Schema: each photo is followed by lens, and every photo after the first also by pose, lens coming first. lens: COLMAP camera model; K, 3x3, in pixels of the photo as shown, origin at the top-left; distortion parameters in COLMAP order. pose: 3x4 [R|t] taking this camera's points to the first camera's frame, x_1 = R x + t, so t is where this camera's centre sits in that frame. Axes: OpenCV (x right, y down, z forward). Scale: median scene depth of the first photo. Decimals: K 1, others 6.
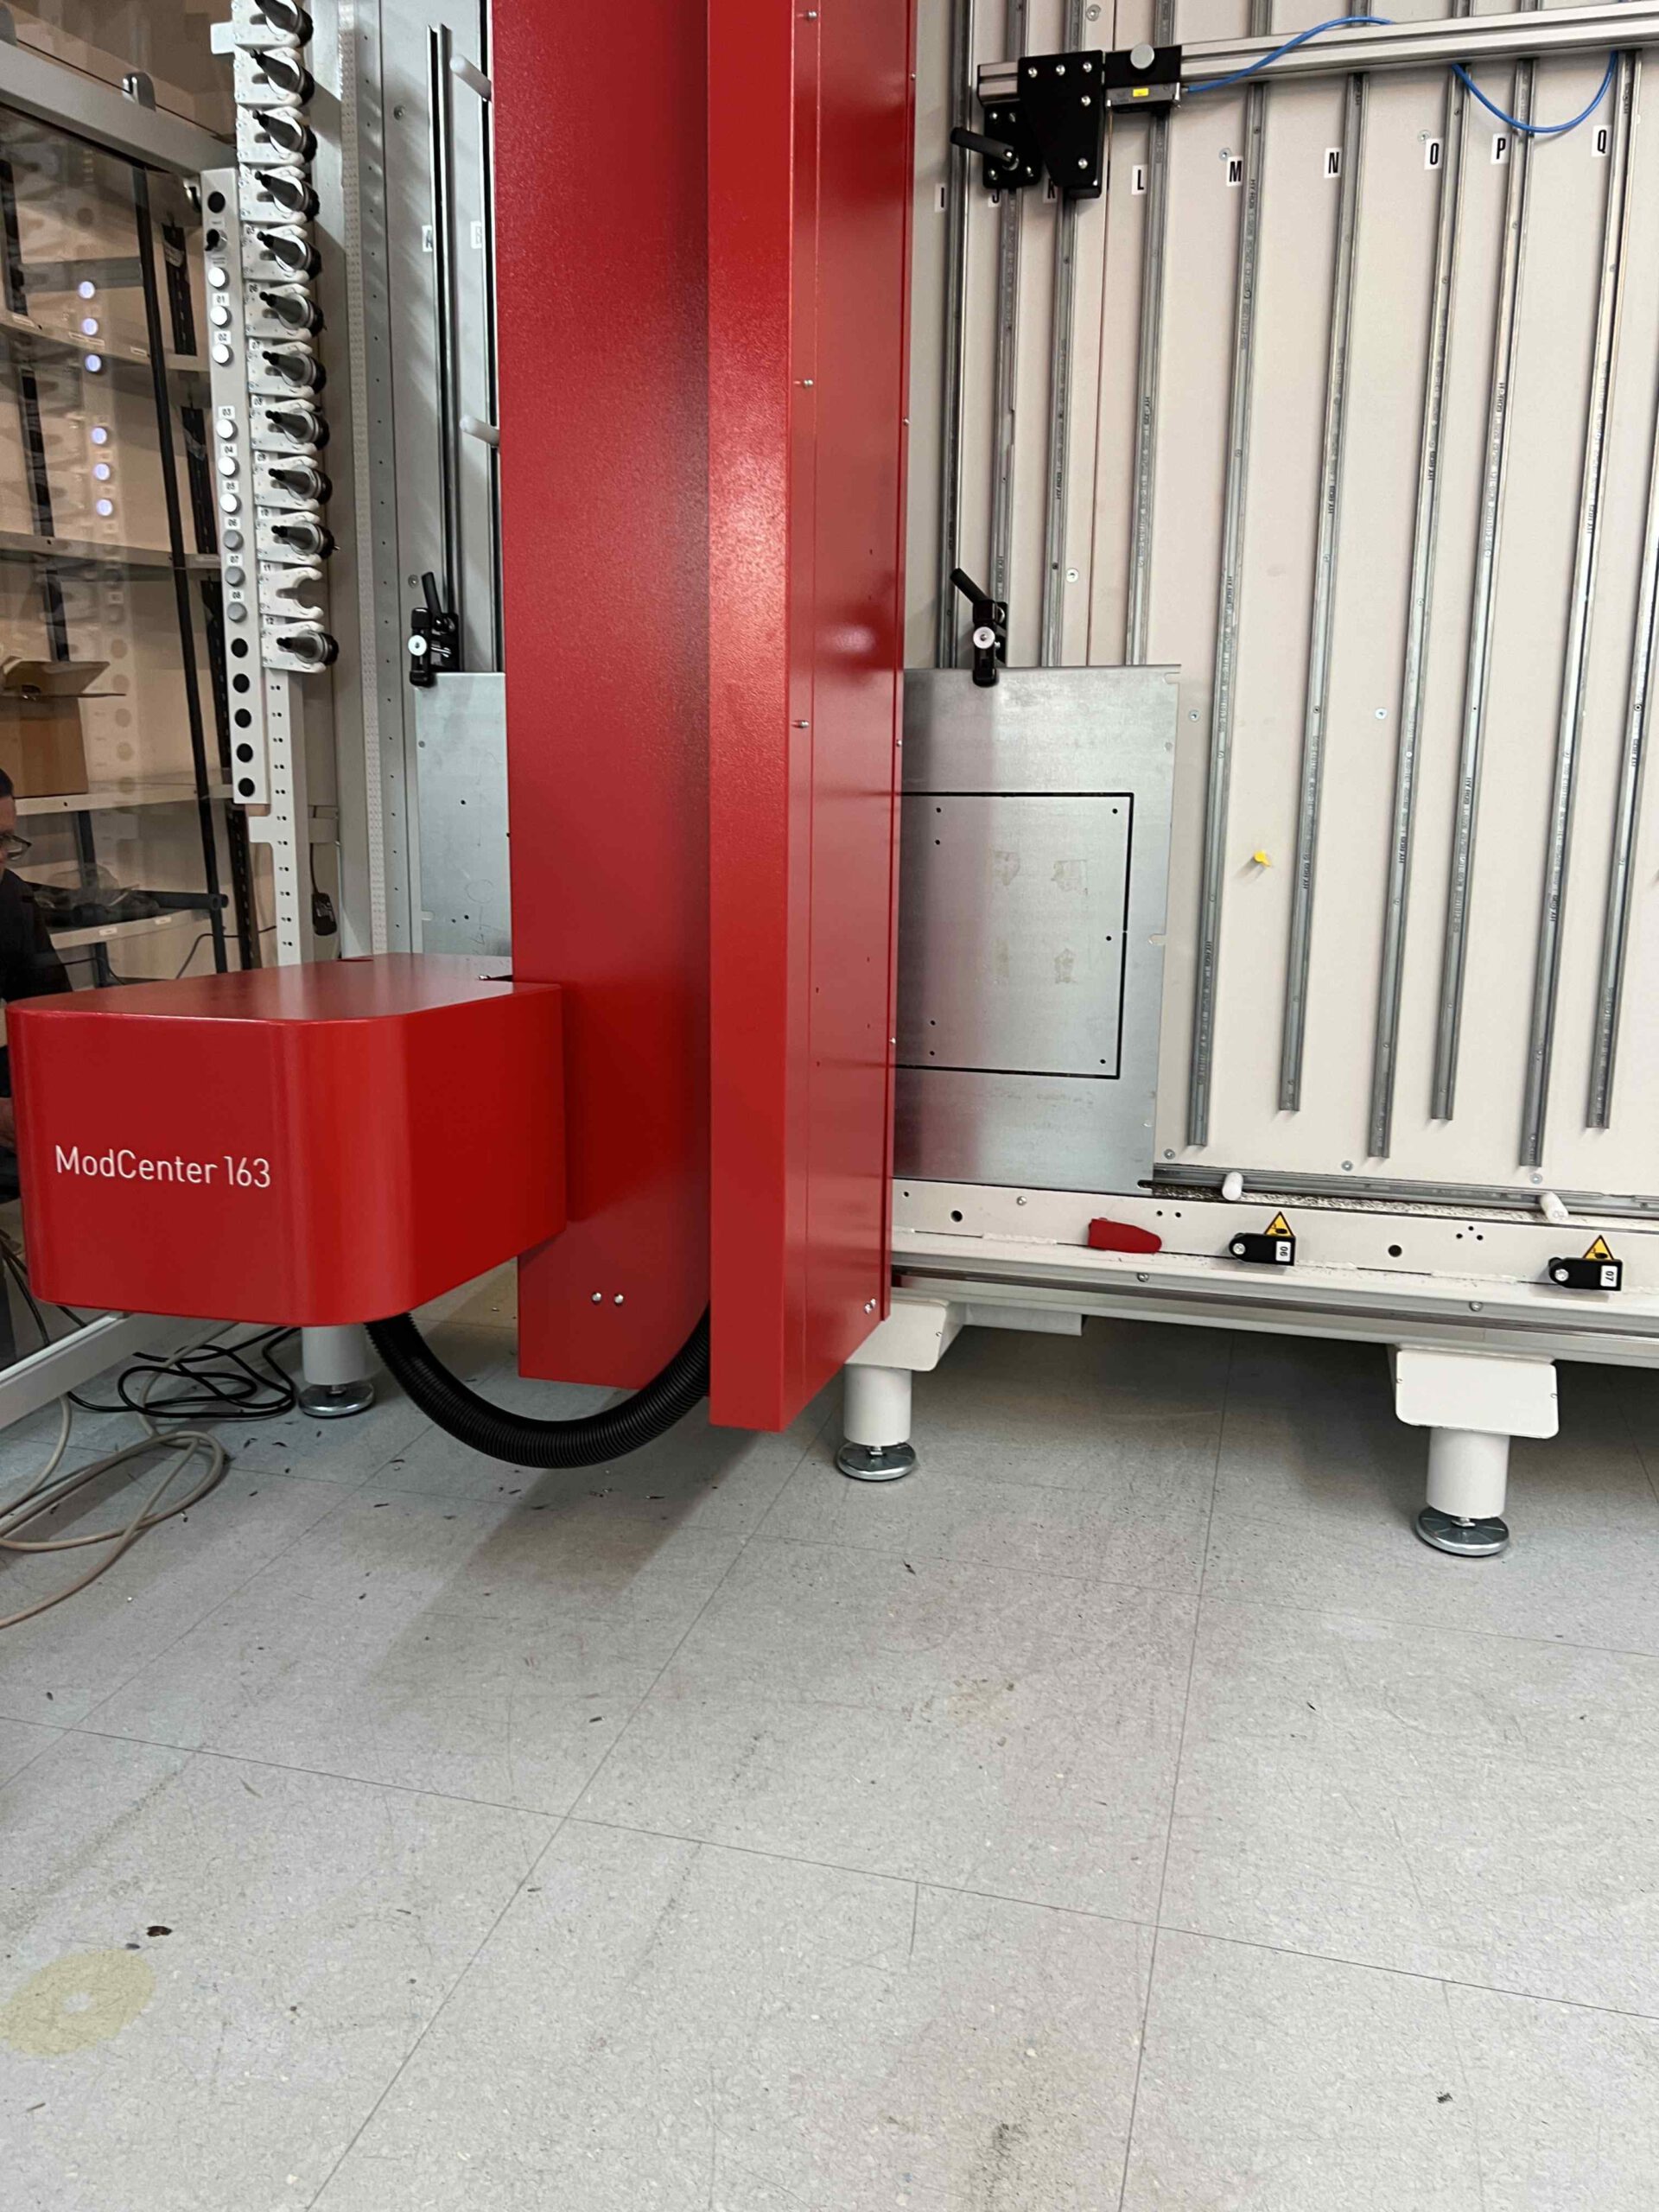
lens RADIAL K [[1670.4, 0, 830.9], [0, 1670.4, 1128.8], [0, 0, 1]] dist [0.003759, 0.001424]
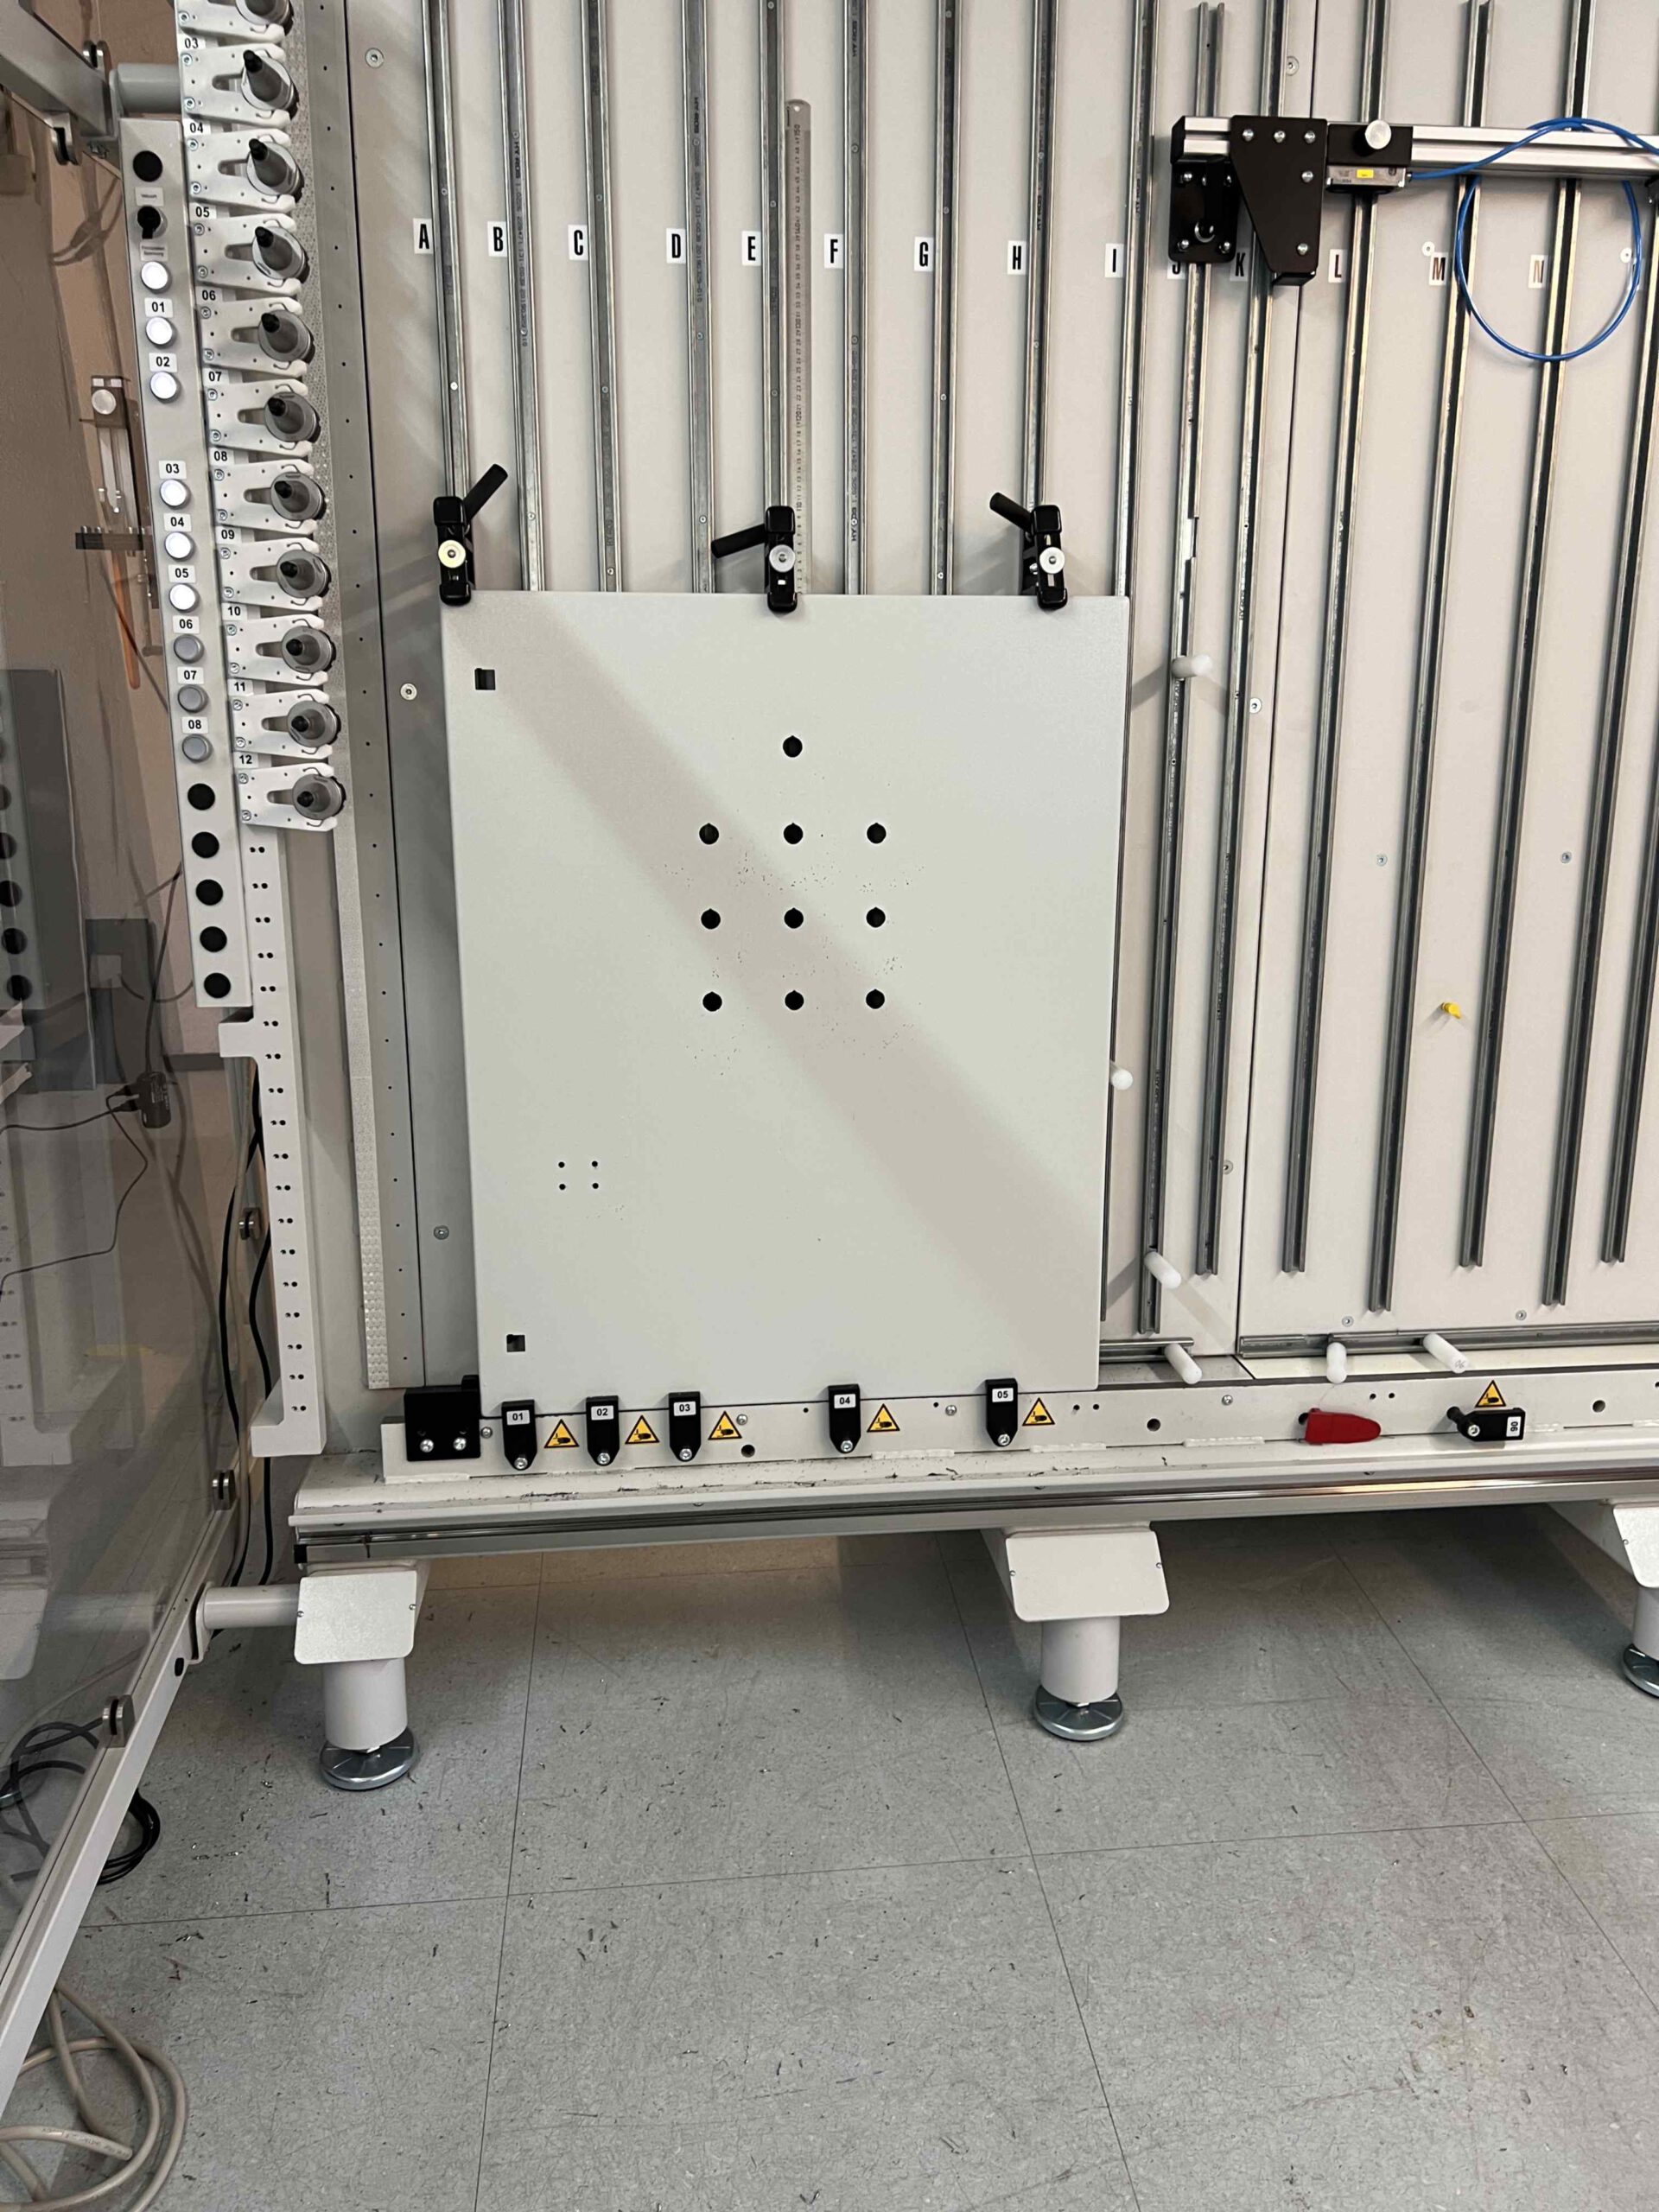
lens RADIAL K [[1691.9, 0, 831.7], [0, 1691.9, 1095.5], [0, 0, 1]] dist [0.053889, -0.052250]
pose [[0.926948, -0.094862, 0.363000, -0.424144], [0.080209, 0.995245, 0.055265, -0.199135], [-0.366517, -0.022112, 0.930149, 0.241767]]
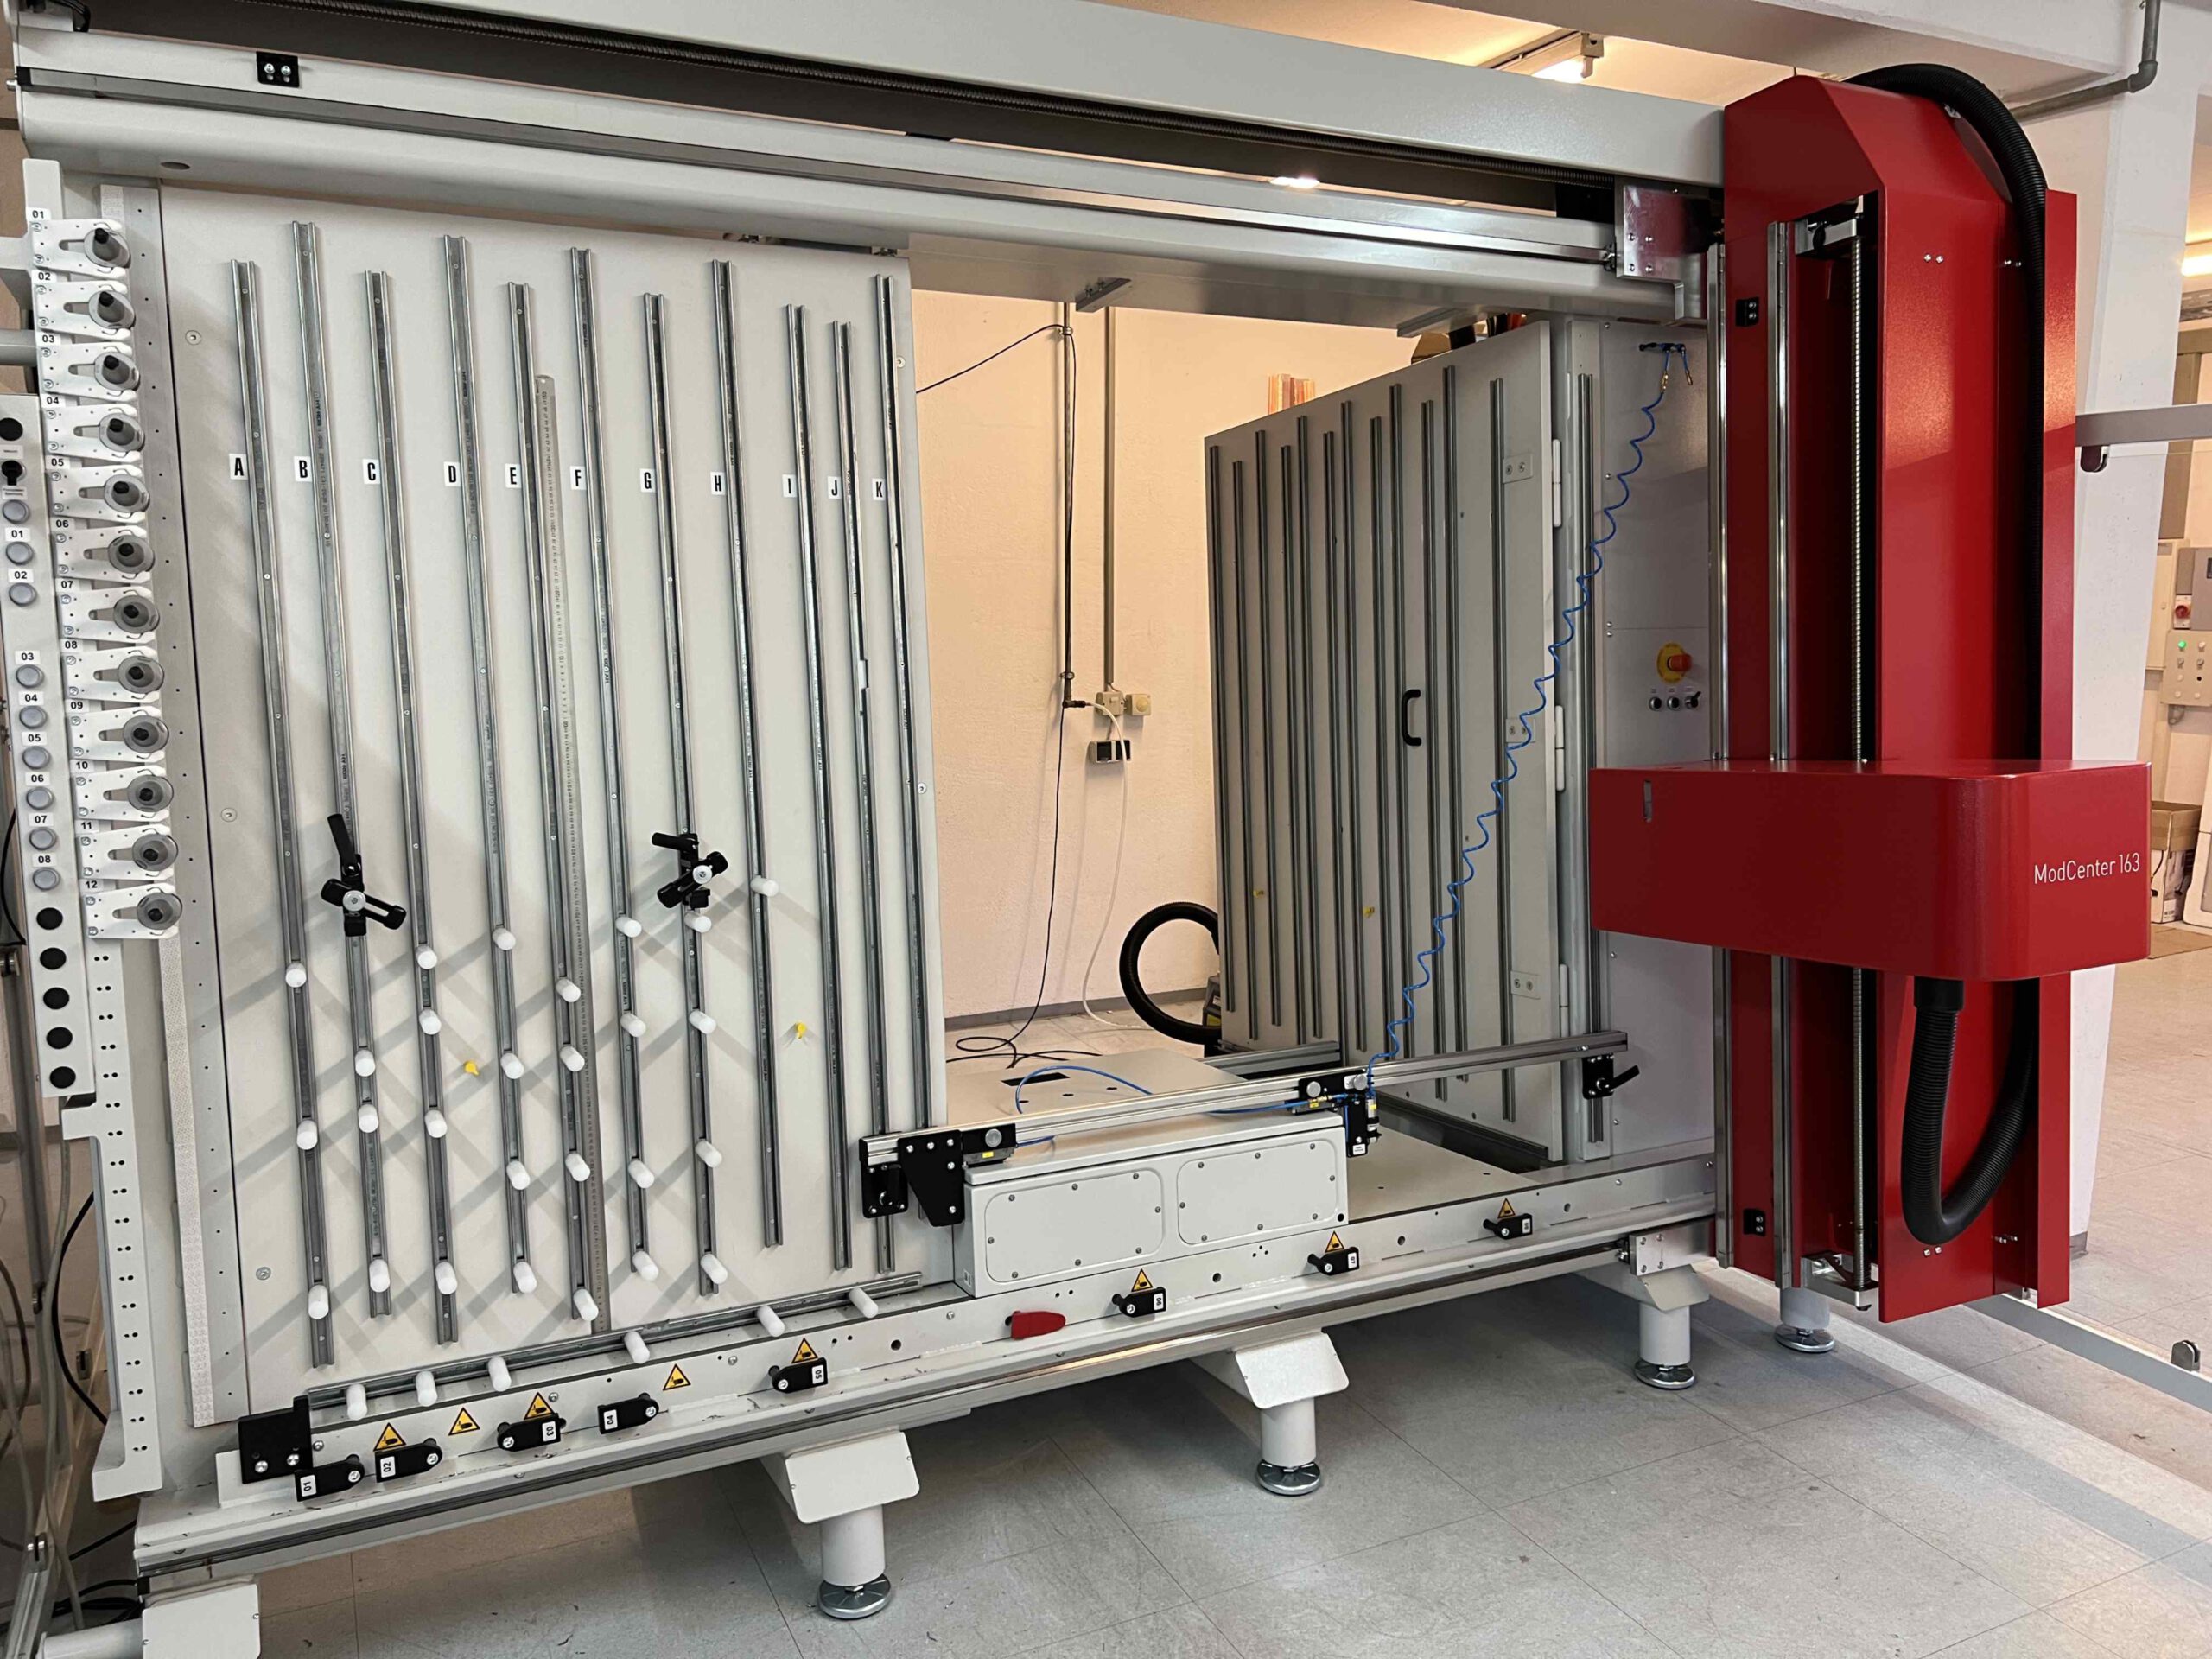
lens RADIAL K [[1691.9, 0, 1130.2], [0, 1691.9, 829.6], [0, 0, 1]] dist [0.053889, -0.052250]
pose [[0.742224, -0.087997, 0.664349, -0.580251], [0.166012, 0.984585, -0.055058, -0.215138], [-0.649263, 0.151156, 0.745392, -0.014175]]
